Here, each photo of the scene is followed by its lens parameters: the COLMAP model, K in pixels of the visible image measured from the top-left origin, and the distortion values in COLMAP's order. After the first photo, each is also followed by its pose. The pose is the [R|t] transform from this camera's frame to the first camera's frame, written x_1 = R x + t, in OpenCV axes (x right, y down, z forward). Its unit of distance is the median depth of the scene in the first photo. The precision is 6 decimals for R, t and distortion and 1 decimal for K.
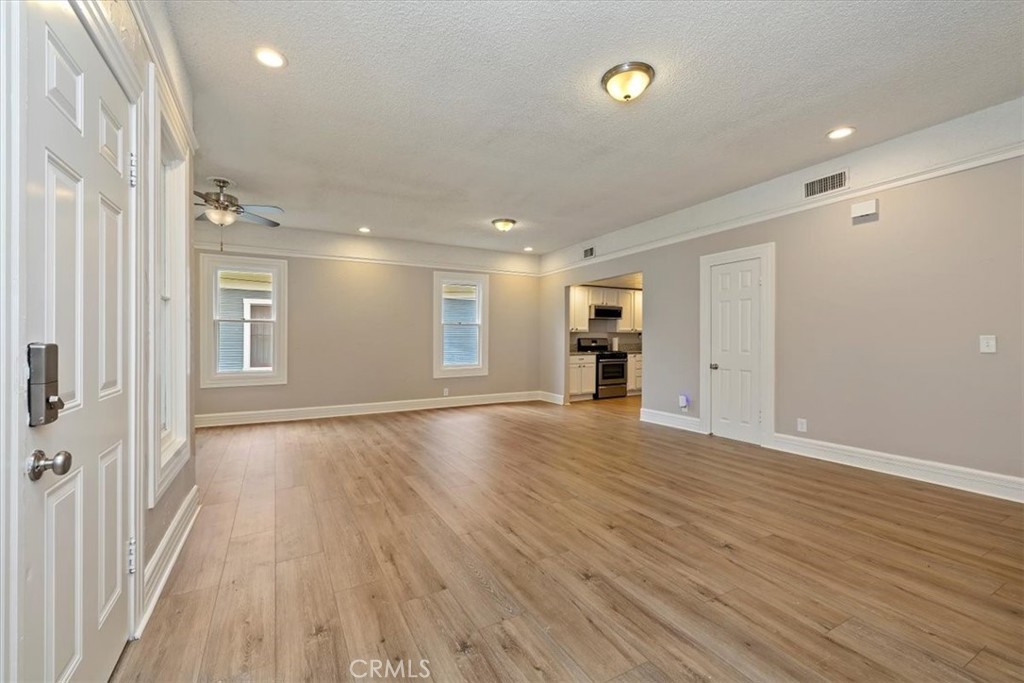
lens RADIAL K [[430.6, 0, 509.2], [0, 430.6, 339.6], [0, 0, 1]] dist [0.002555, -0.000109]
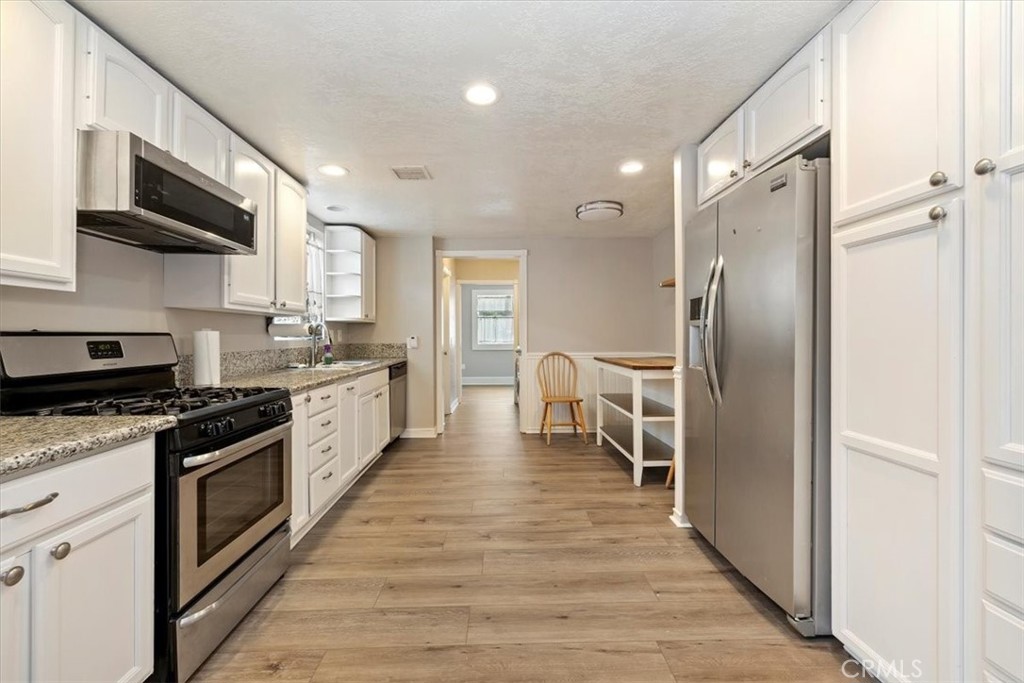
lens RADIAL K [[430.6, 0, 508.1], [0, 430.6, 339.8], [0, 0, 1]] dist [0.002555, -0.000109]
pose [[0.467865, -0.000749, 0.883800, 0.102601], [0.001666, 0.999999, -0.000035, 0.000405], [-0.883799, 0.001489, 0.467865, 0.684911]]
